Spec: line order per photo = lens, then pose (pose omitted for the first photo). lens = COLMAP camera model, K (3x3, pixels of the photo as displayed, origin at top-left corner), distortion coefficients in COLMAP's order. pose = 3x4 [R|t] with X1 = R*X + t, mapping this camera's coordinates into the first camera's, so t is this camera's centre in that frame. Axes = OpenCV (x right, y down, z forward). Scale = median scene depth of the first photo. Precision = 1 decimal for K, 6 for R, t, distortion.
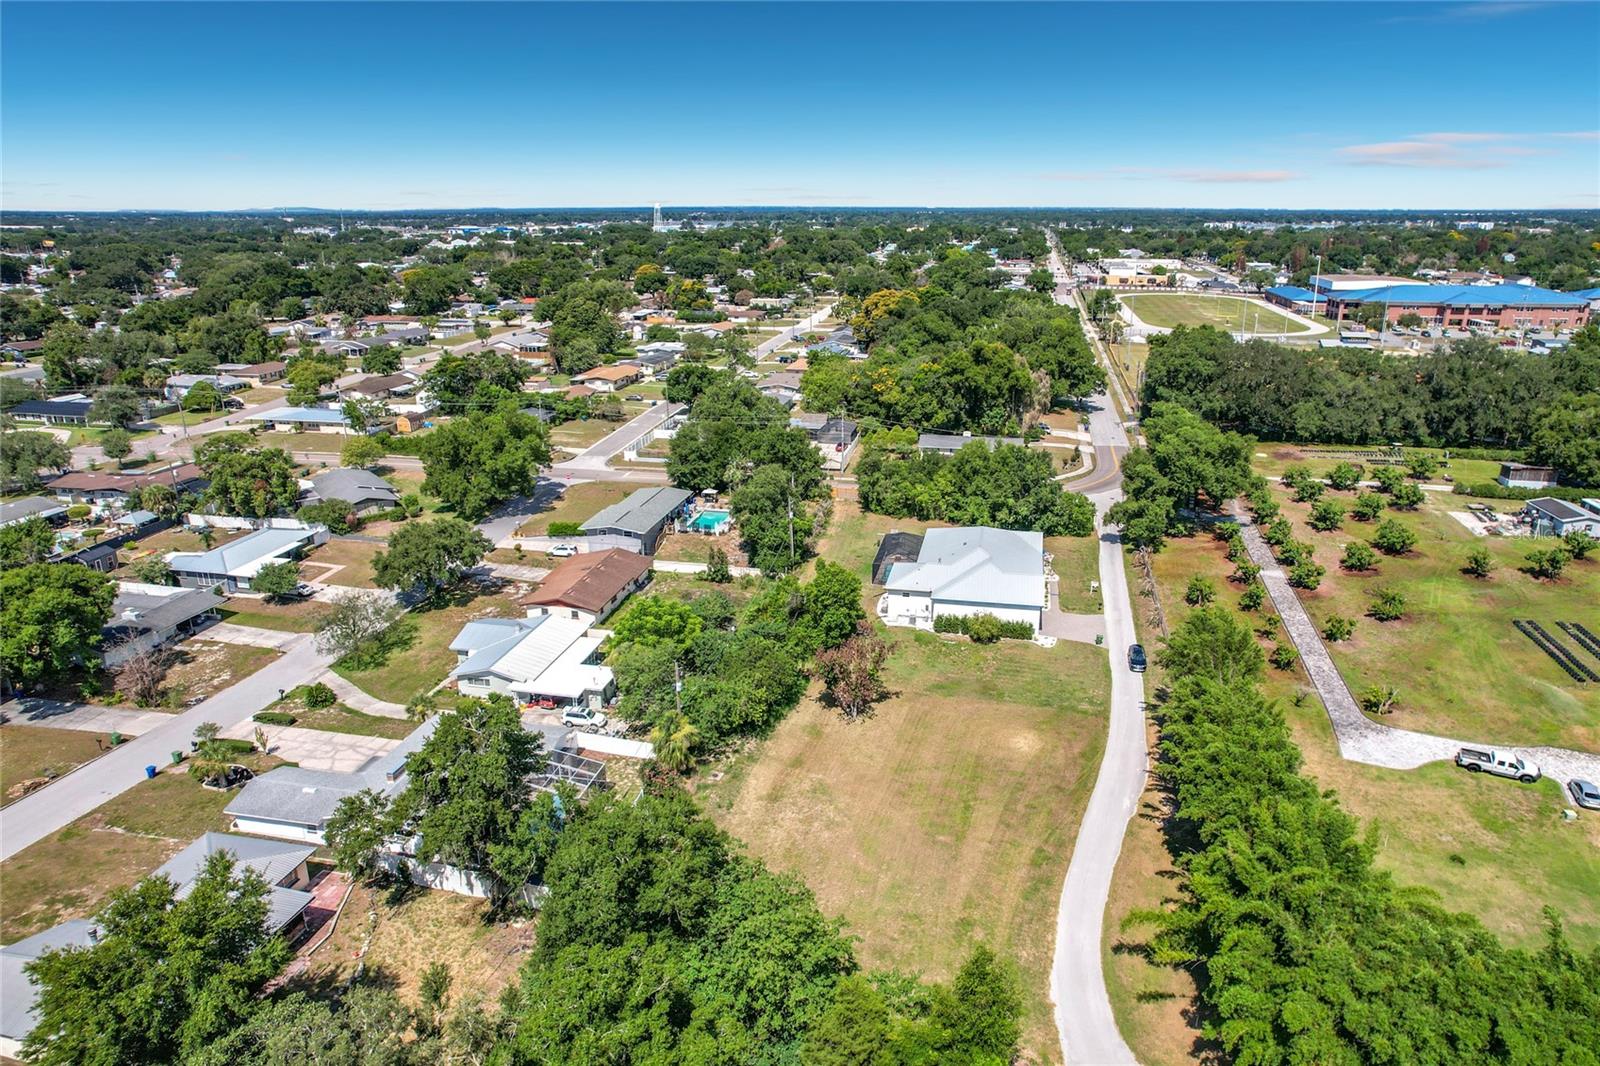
lens RADIAL K [[1017.6, 0, 810.7], [0, 1017.6, 536.3], [0, 0, 1]] dist [-0.057695, 0.067831]
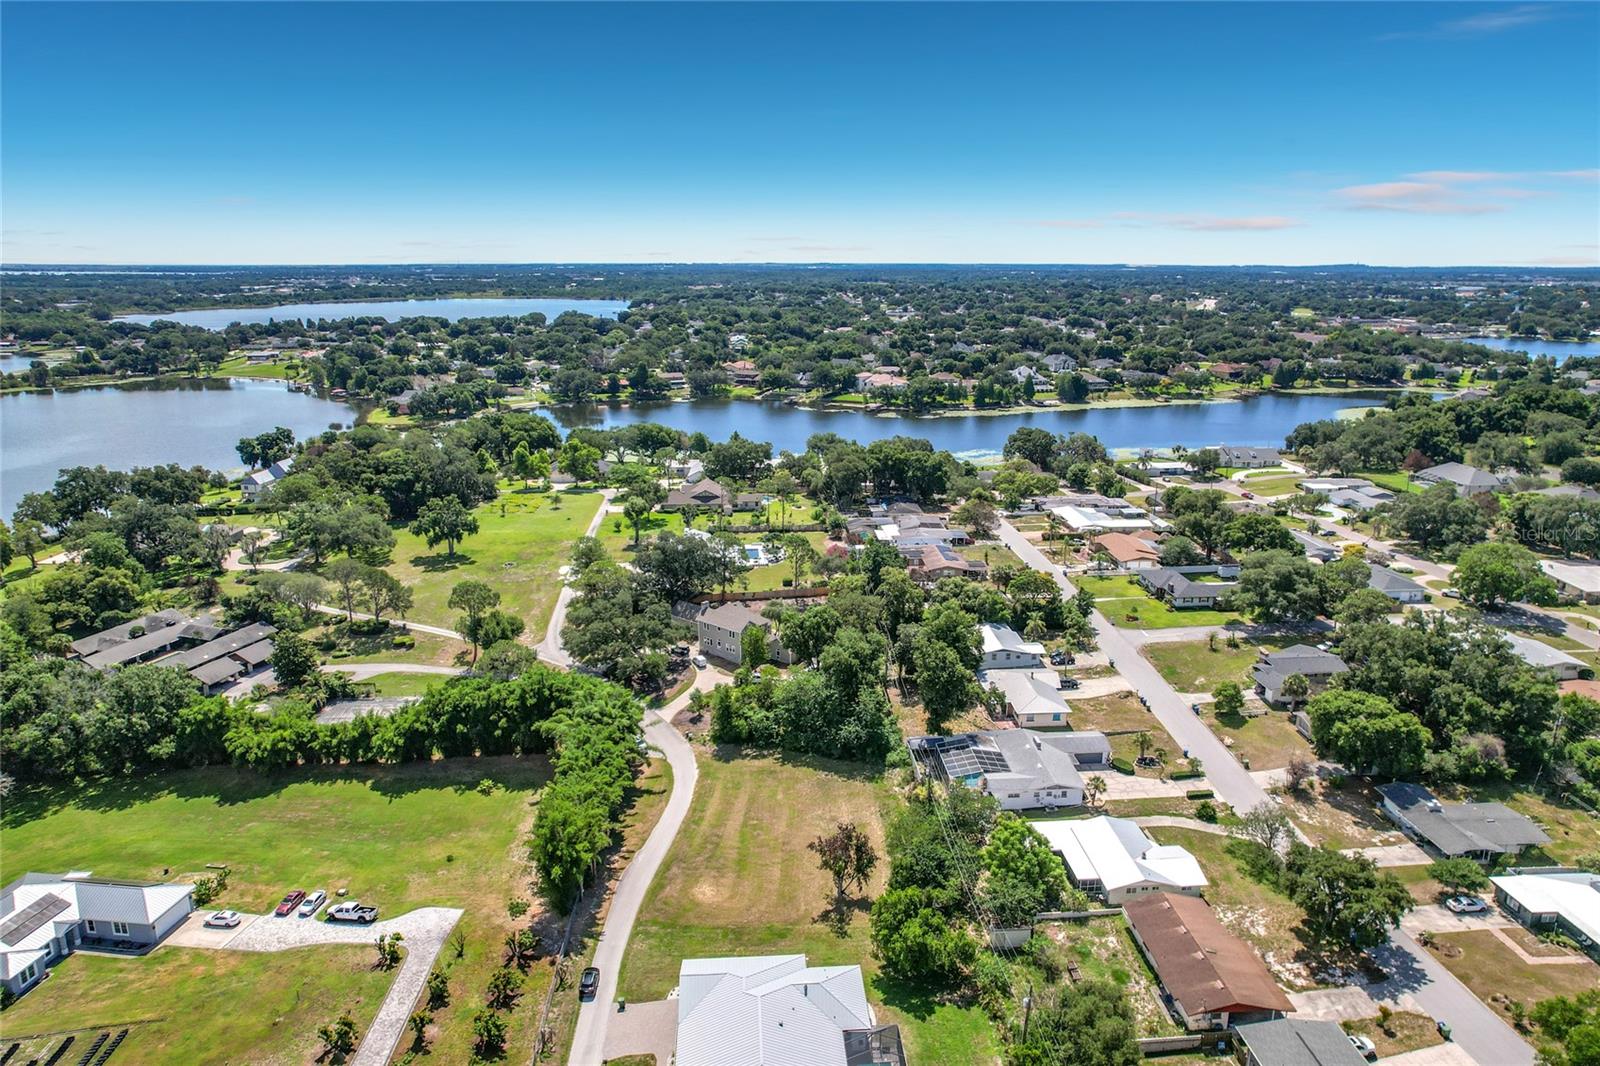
lens RADIAL K [[1019.2, 0, 805.7], [0, 1019.2, 537.3], [0, 0, 1]] dist [-0.052117, 0.064607]
pose [[-0.963417, 0.071070, -0.258412, 0.278296], [-0.082980, 0.837717, 0.539763, -0.637330], [0.254837, 0.541460, -0.801174, 1.303196]]
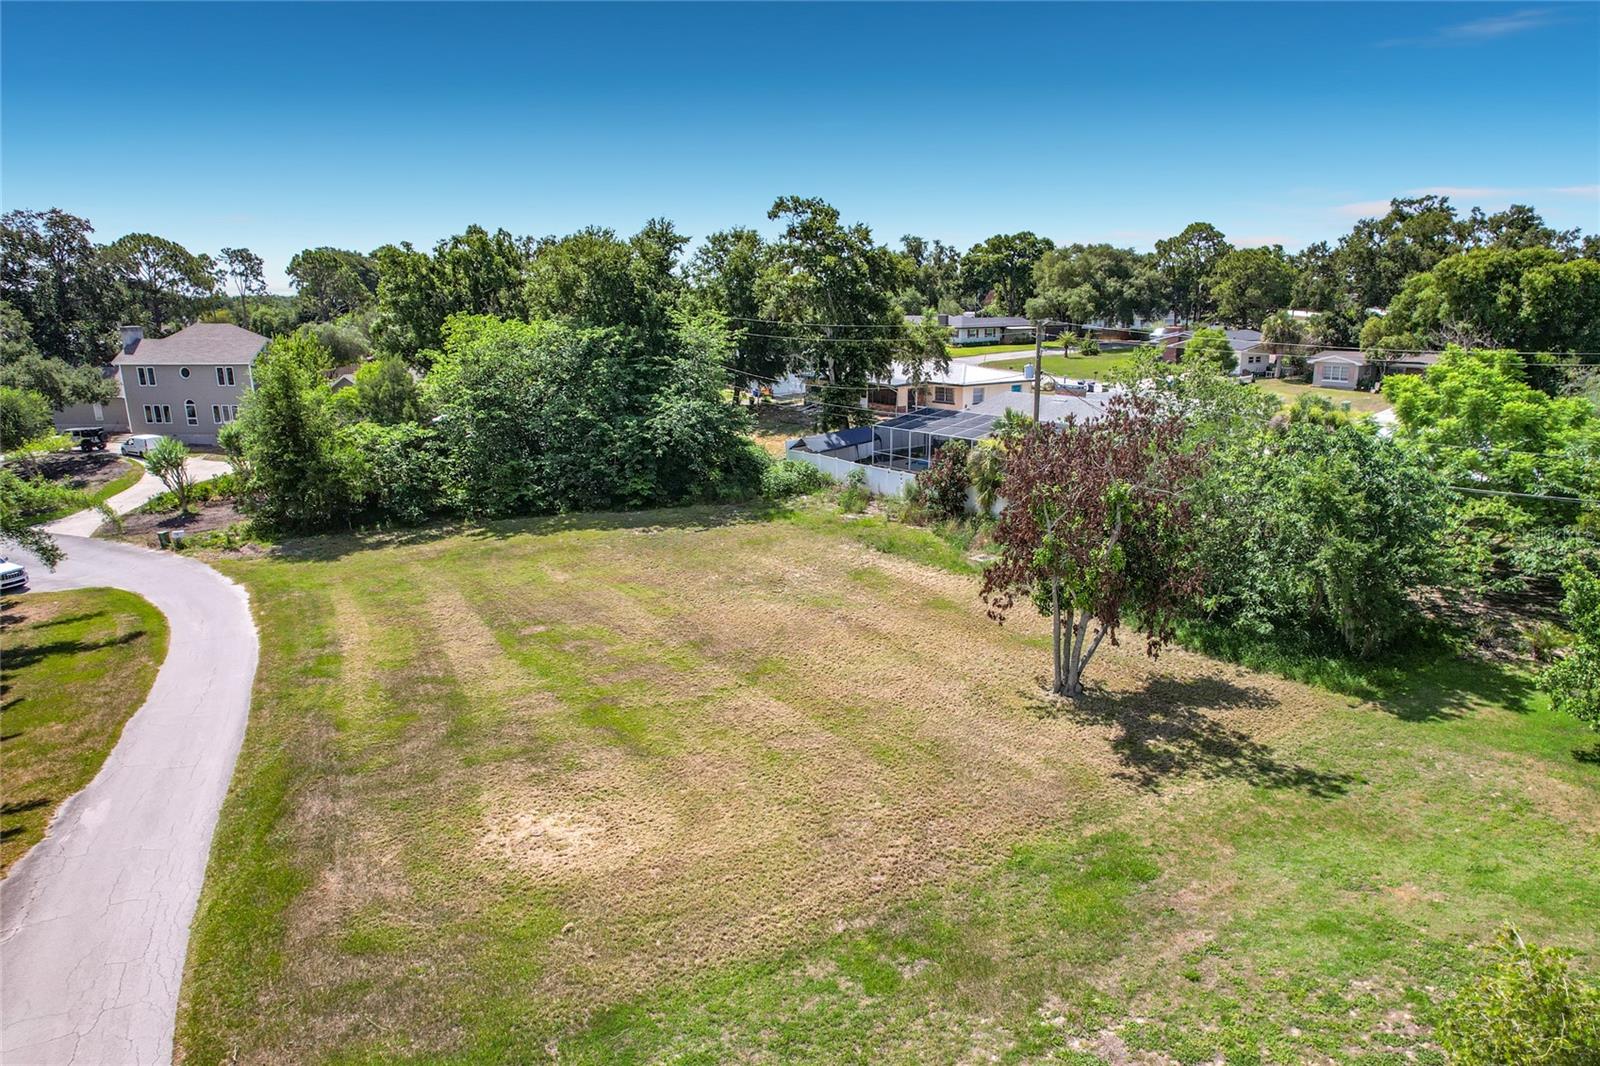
lens RADIAL K [[1032.8, 0, 810.0], [0, 1032.8, 572.2], [0, 0, 1]] dist [-0.060827, 0.064557]
pose [[-0.667806, 0.198187, -0.717466, 0.239359], [-0.222125, 0.866919, 0.446220, 0.013691], [0.710420, 0.457355, -0.534911, 0.818899]]
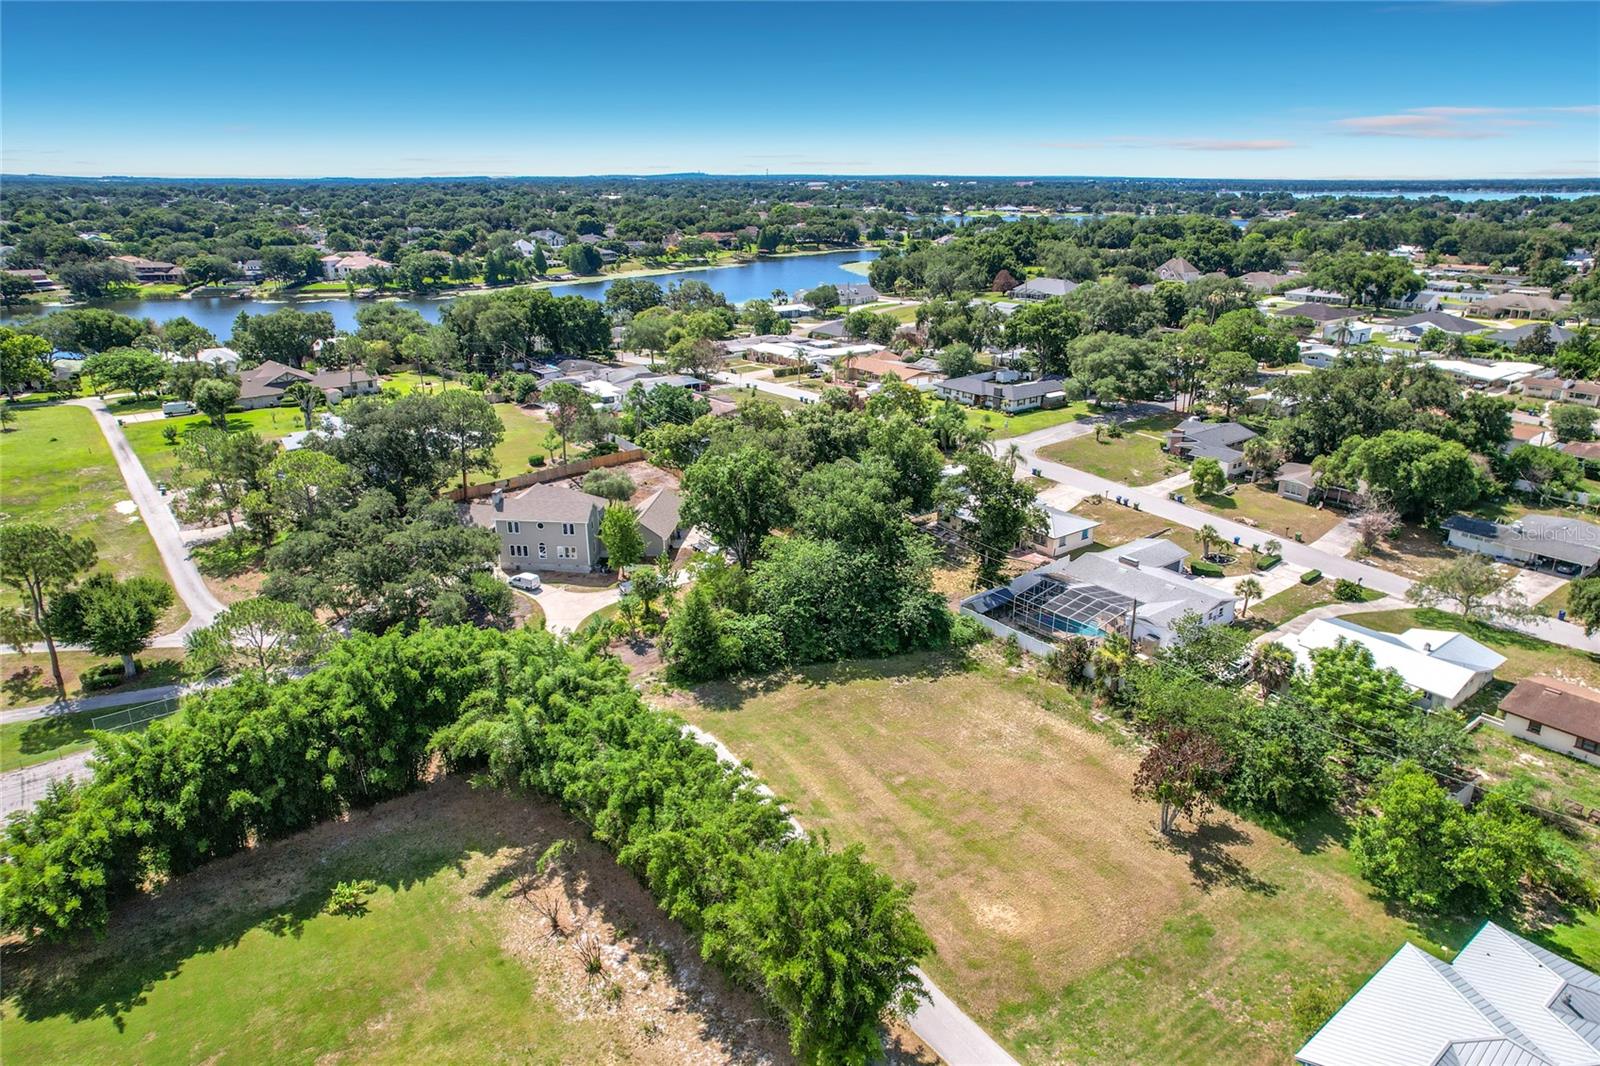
lens RADIAL K [[1017.6, 0, 810.7], [0, 1017.6, 536.3], [0, 0, 1]] dist [-0.057695, 0.067831]
pose [[-0.647494, 0.258716, -0.716811, 0.519616], [-0.236069, 0.826248, 0.511455, -0.244306], [0.724585, 0.500381, -0.473916, 0.786351]]
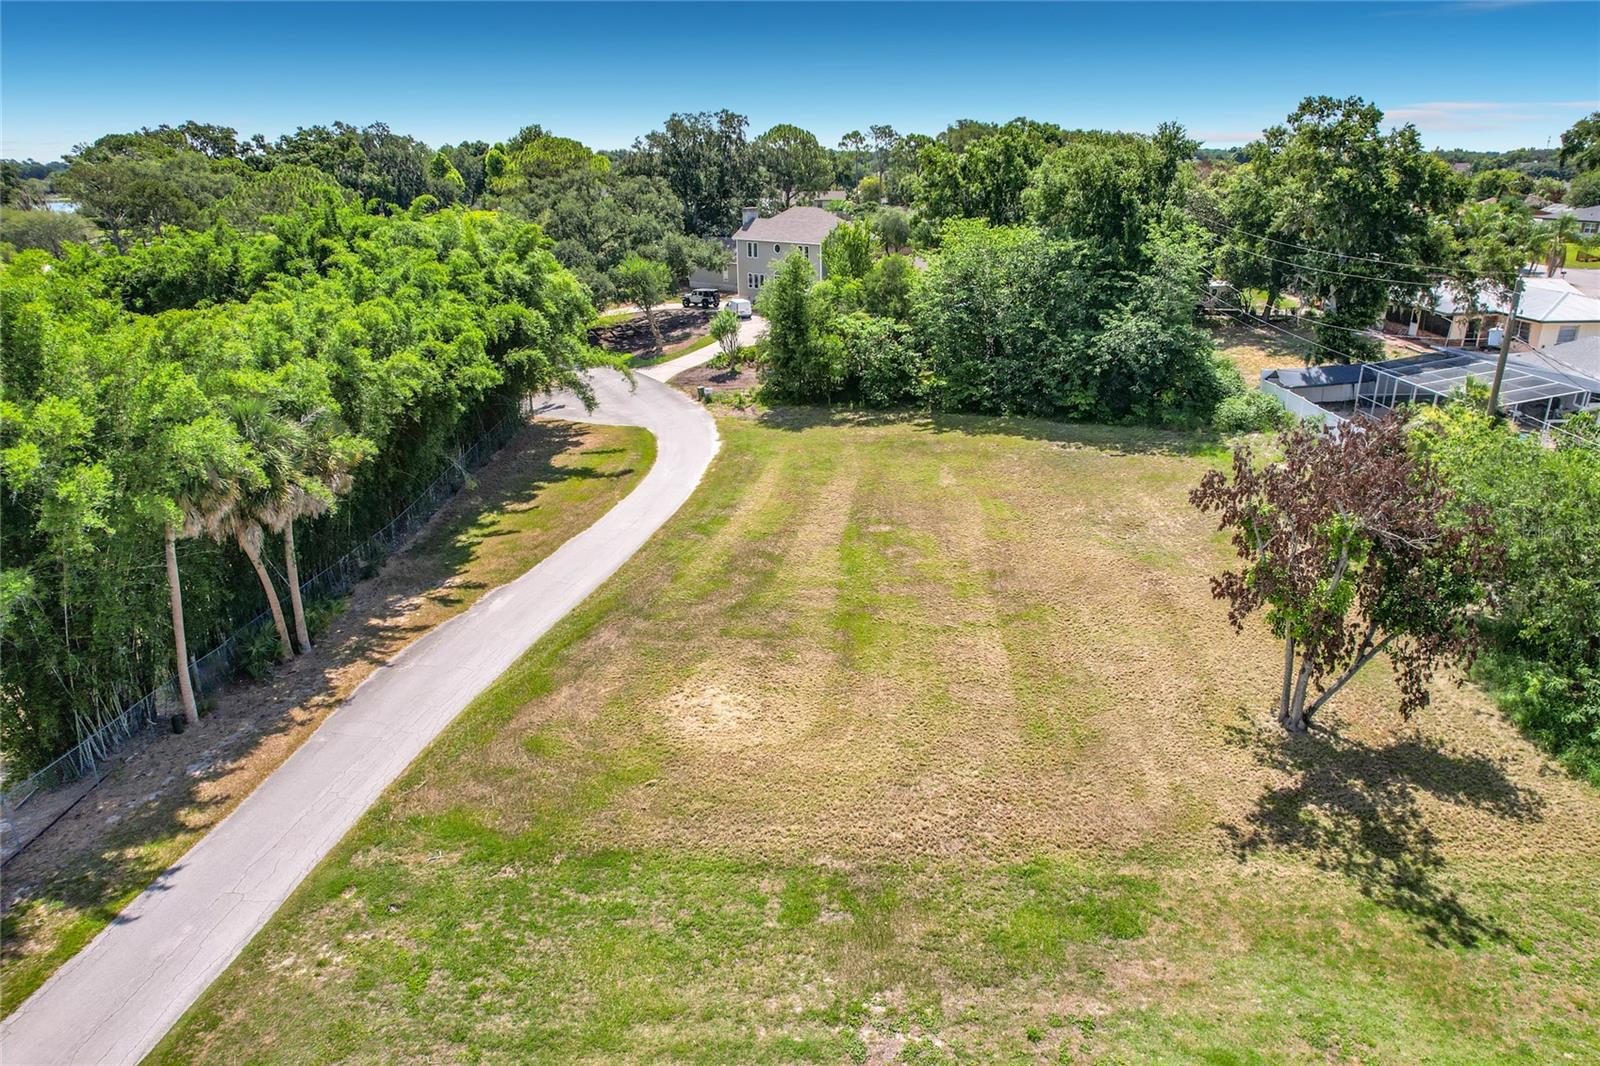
lens RADIAL K [[1021.5, 0, 809.6], [0, 1021.5, 527.6], [0, 0, 1]] dist [-0.039662, 0.021810]
pose [[-0.976472, 0.081195, -0.199775, 0.170755], [-0.059248, 0.789742, 0.610572, -0.025374], [0.207346, 0.608042, -0.766350, 0.863313]]
